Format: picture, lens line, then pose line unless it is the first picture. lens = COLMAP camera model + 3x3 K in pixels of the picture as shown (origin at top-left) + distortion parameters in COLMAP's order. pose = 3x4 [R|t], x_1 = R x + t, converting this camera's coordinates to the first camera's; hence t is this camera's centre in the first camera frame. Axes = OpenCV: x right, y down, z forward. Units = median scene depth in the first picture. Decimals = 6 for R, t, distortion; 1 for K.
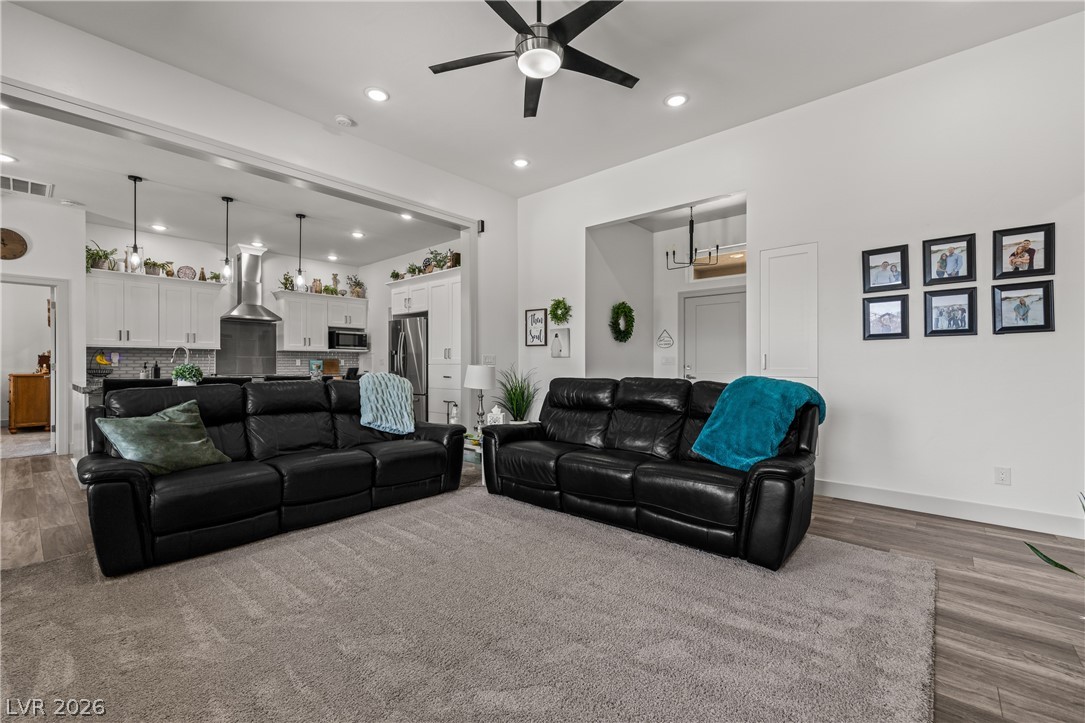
lens RADIAL K [[454.4, 0, 550.7], [0, 454.4, 364.1], [0, 0, 1]] dist [0.003938, -0.000252]
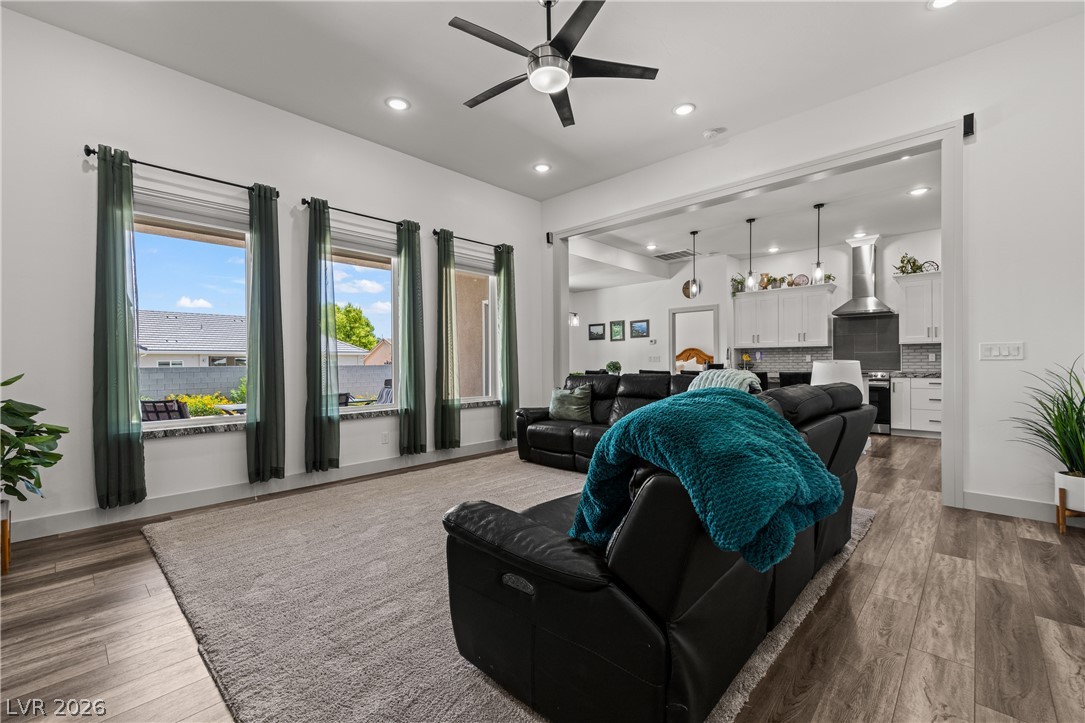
lens RADIAL K [[464.8, 0, 529.2], [0, 464.8, 361.5], [0, 0, 1]] dist [0.006489, 0.001089]
pose [[-0.054266, -0.001362, -0.998526, 0.437864], [0.006142, 0.999980, -0.001698, 0.000796], [0.998508, -0.006225, -0.054257, 0.412188]]
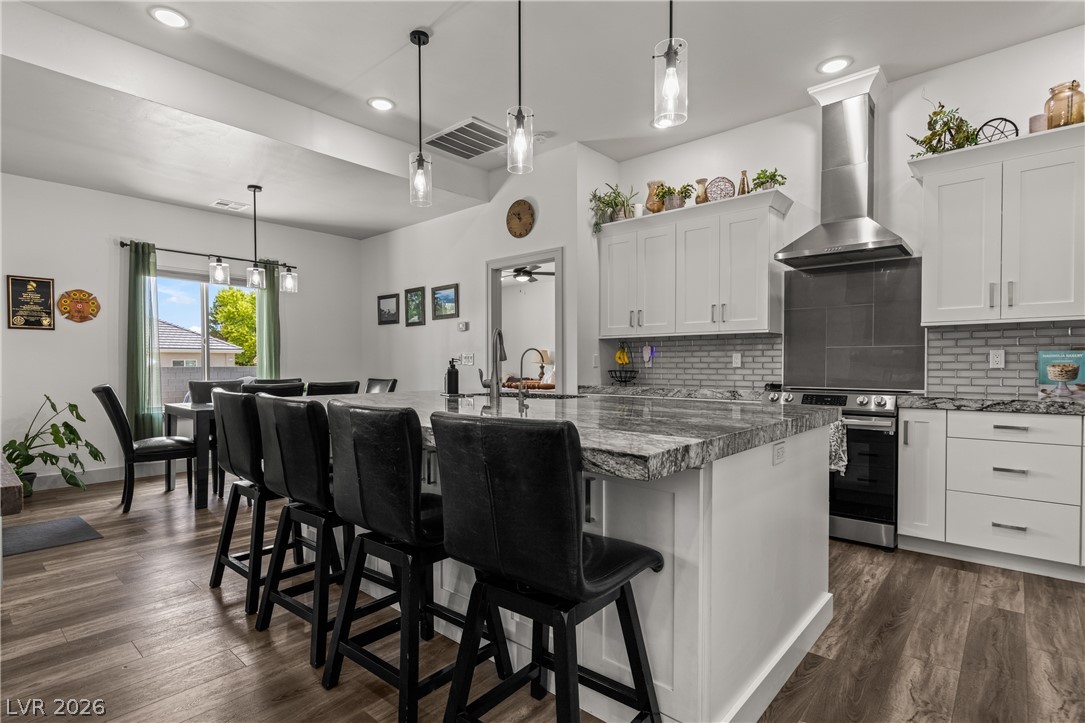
lens RADIAL K [[551.0, 0, 528.6], [0, 551.0, 369.9], [0, 0, 1]] dist [0.000713, 0.000573]
pose [[-0.018426, 0.010036, -0.999780, -0.167159], [0.000714, 0.999949, 0.010024, 0.000155], [0.999830, -0.000529, -0.018432, 0.853124]]
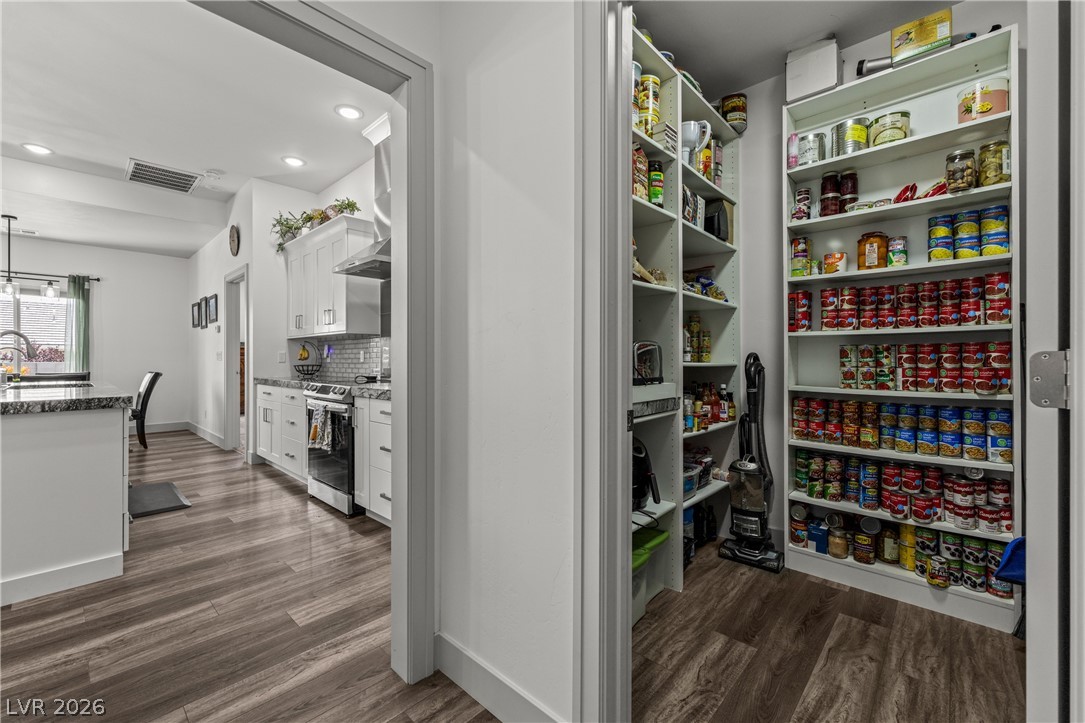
lens RADIAL K [[454.4, 0, 540.0], [0, 454.4, 356.1], [0, 0, 1]] dist [0.003938, -0.000252]
pose [[-0.043979, -0.007841, -0.999002, -0.191588], [0.002975, 0.999964, -0.007979, 0.001141], [0.999028, -0.003323, -0.043955, 1.414847]]
